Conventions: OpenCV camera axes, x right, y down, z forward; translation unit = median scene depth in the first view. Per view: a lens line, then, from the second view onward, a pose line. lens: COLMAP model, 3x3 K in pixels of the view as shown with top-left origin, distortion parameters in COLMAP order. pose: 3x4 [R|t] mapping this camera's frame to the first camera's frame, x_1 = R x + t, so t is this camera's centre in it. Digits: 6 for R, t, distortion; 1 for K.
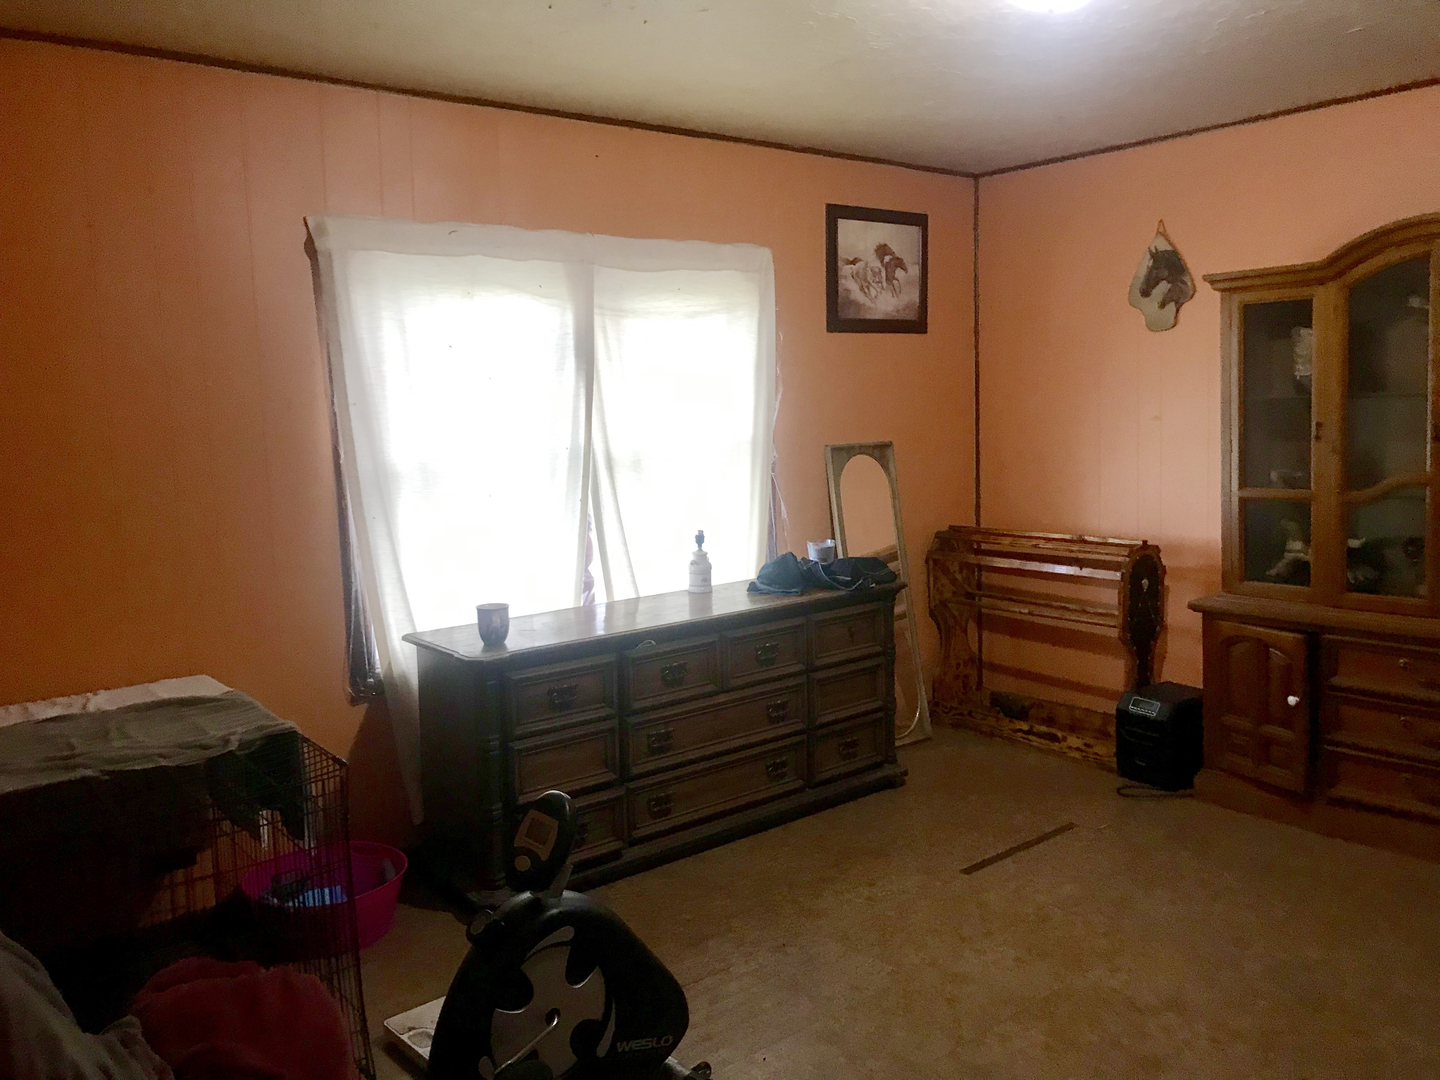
lens RADIAL K [[1183.2, 0, 720.0], [0, 1183.2, 540.0], [0, 0, 1]] dist [0.080902, -0.202394]
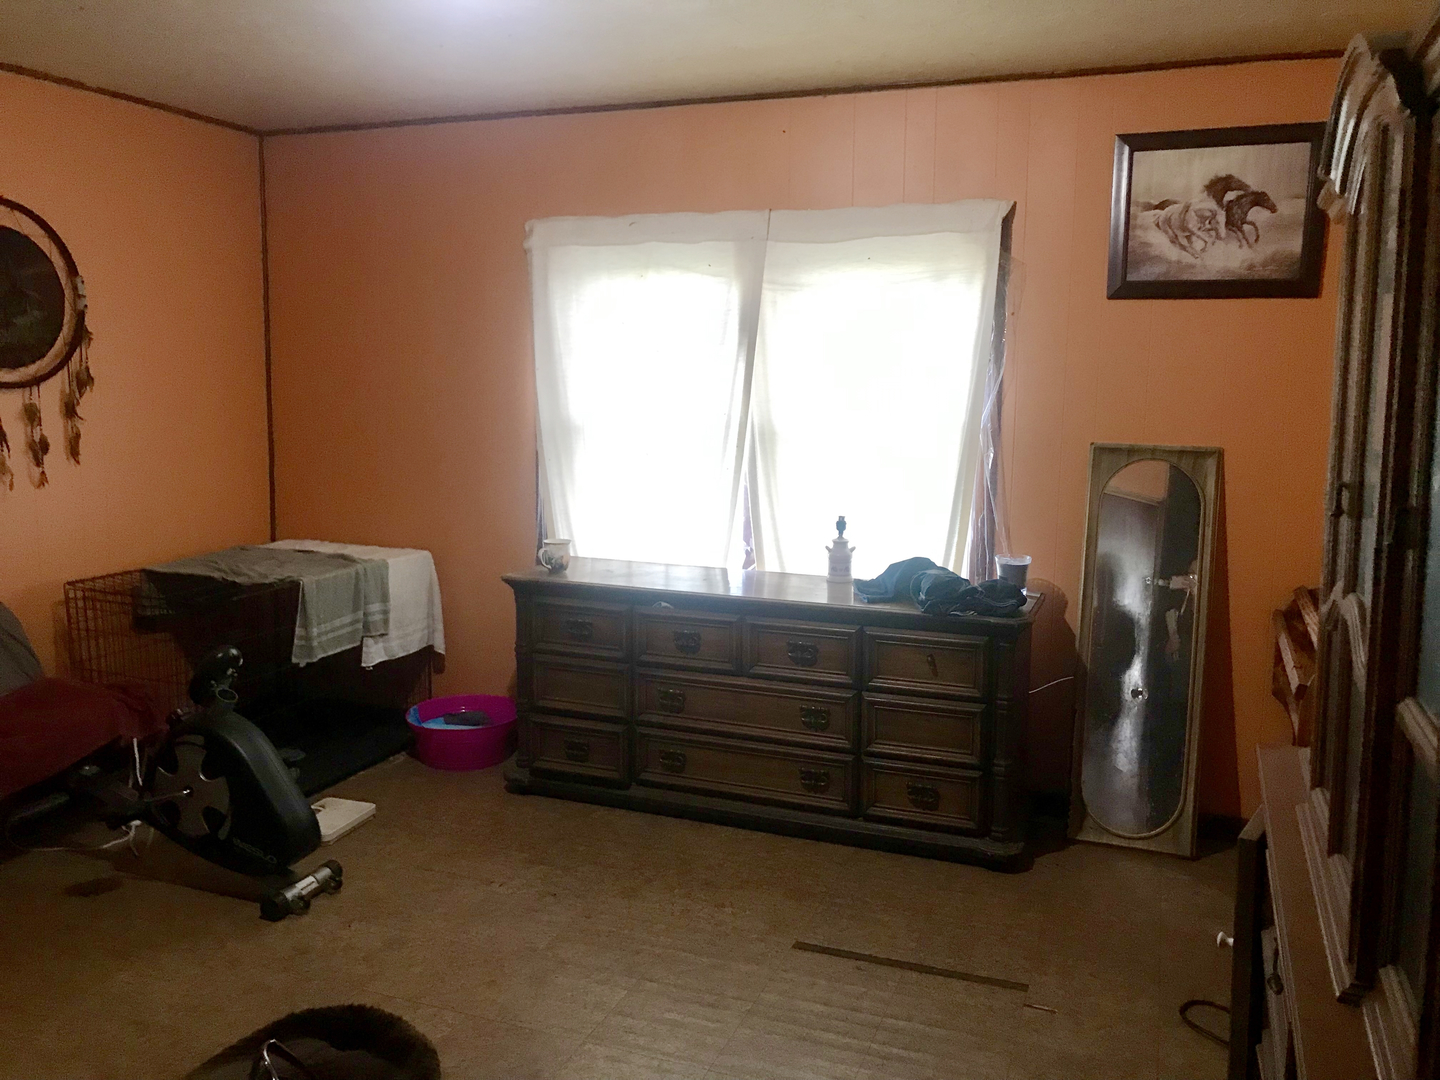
lens RADIAL K [[1170.6, 0, 720.0], [0, 1170.6, 540.0], [0, 0, 1]] dist [0.002826, -0.002726]
pose [[0.488019, 0.158439, -0.858332, 0.791304], [-0.132029, 0.985471, 0.106840, -0.081515], [0.862790, 0.061185, 0.501847, 0.482838]]
